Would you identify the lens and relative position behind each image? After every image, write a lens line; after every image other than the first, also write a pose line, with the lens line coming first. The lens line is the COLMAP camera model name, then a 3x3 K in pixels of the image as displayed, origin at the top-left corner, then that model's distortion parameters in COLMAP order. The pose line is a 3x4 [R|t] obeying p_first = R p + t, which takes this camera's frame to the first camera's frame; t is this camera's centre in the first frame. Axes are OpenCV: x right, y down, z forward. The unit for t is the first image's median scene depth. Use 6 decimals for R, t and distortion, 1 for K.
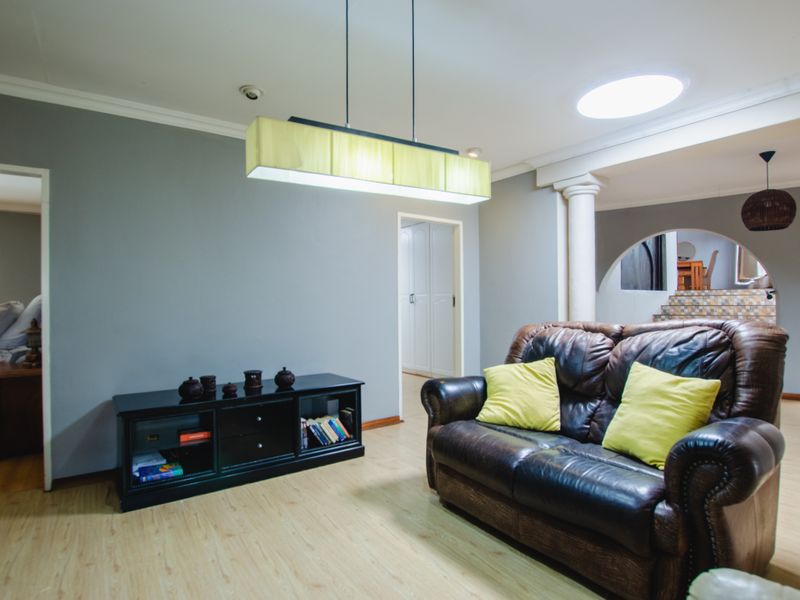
lens RADIAL K [[454.9, 0, 400.5], [0, 454.9, 302.9], [0, 0, 1]] dist [0.004871, 0.000201]
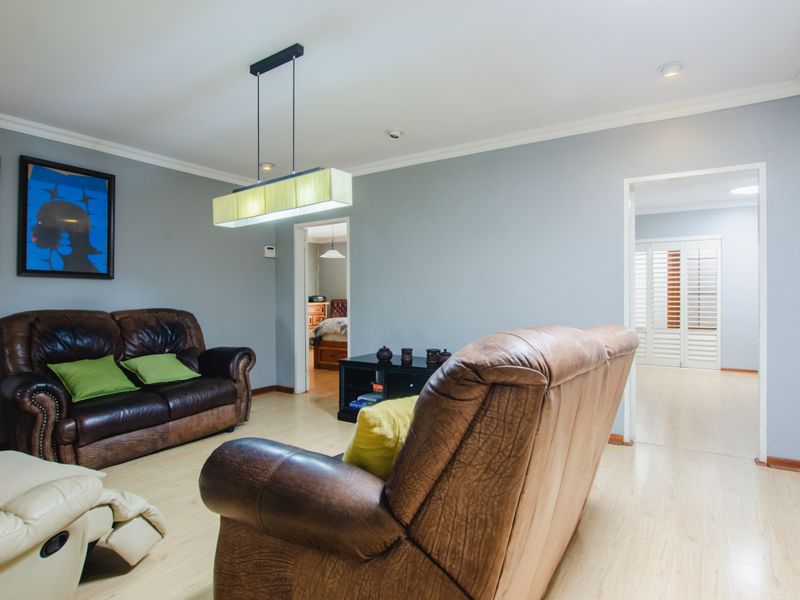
lens RADIAL K [[454.9, 0, 399.1], [0, 454.9, 298.7], [0, 0, 1]] dist [0.004871, 0.000201]
pose [[0.392232, 0.016013, -0.919727, 0.917438], [0.001152, 0.999839, 0.017899, -0.013059], [0.919866, -0.008080, 0.392151, 0.514021]]
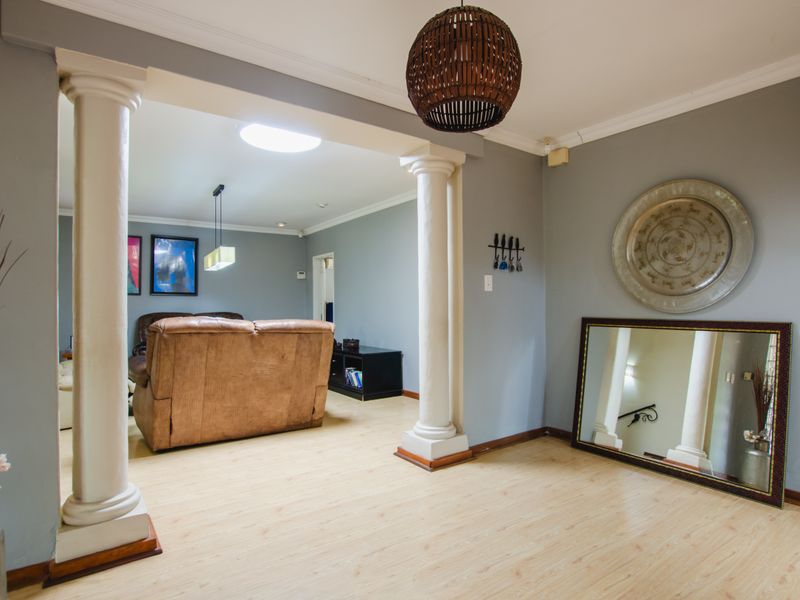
lens RADIAL K [[454.9, 0, 402.3], [0, 454.9, 303.5], [0, 0, 1]] dist [0.004871, 0.000201]
pose [[0.017860, 0.012438, -0.999763, 1.506521], [0.008026, 0.999889, 0.012582, -0.023461], [0.999808, -0.008249, 0.017758, 1.050048]]
